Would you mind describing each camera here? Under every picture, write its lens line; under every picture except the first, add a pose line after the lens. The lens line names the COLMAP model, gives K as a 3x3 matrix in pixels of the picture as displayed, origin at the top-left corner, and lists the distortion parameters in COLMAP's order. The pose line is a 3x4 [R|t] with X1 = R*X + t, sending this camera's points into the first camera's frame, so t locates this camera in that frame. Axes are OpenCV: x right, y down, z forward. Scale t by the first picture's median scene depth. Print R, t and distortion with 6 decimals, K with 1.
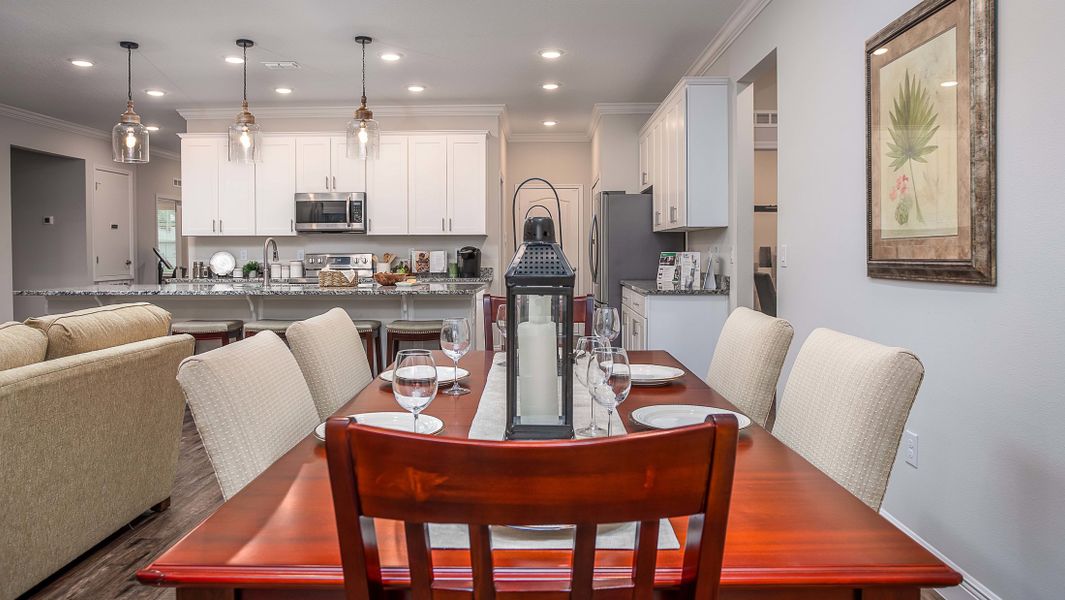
lens RADIAL K [[707.1, 0, 530.8], [0, 707.1, 274.4], [0, 0, 1]] dist [-0.002956, 0.000039]
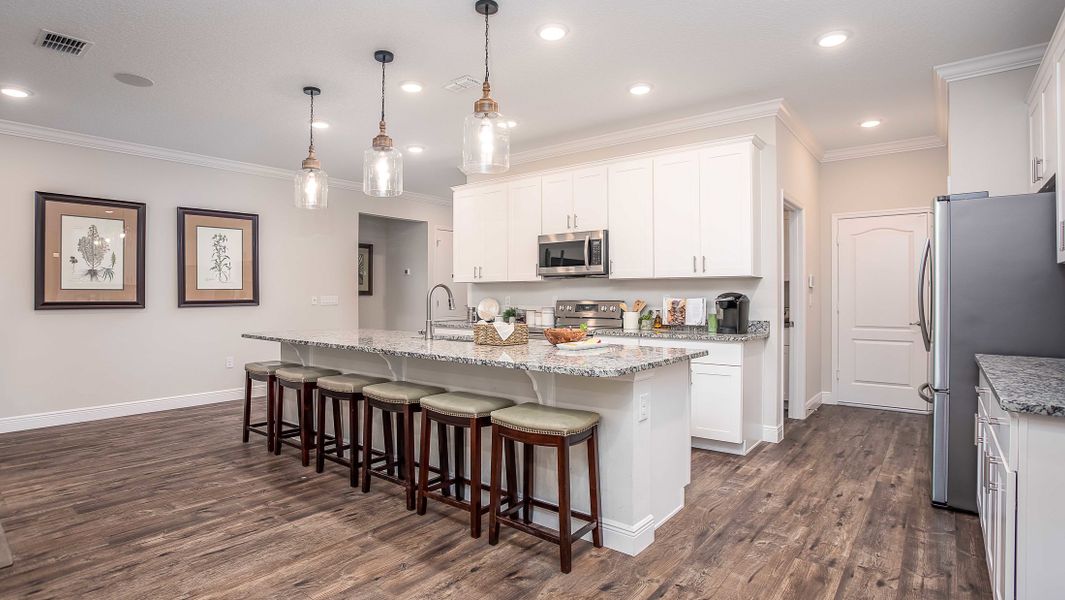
lens RADIAL K [[529.1, 0, 532.5], [0, 529.1, 300.0], [0, 0, 1]] dist [-0.071771, 0.027743]
pose [[0.795408, 0.008088, -0.606020, 0.083342], [-0.022672, 0.999608, -0.016418, -0.017644], [0.605650, 0.026799, 0.795280, 0.435300]]
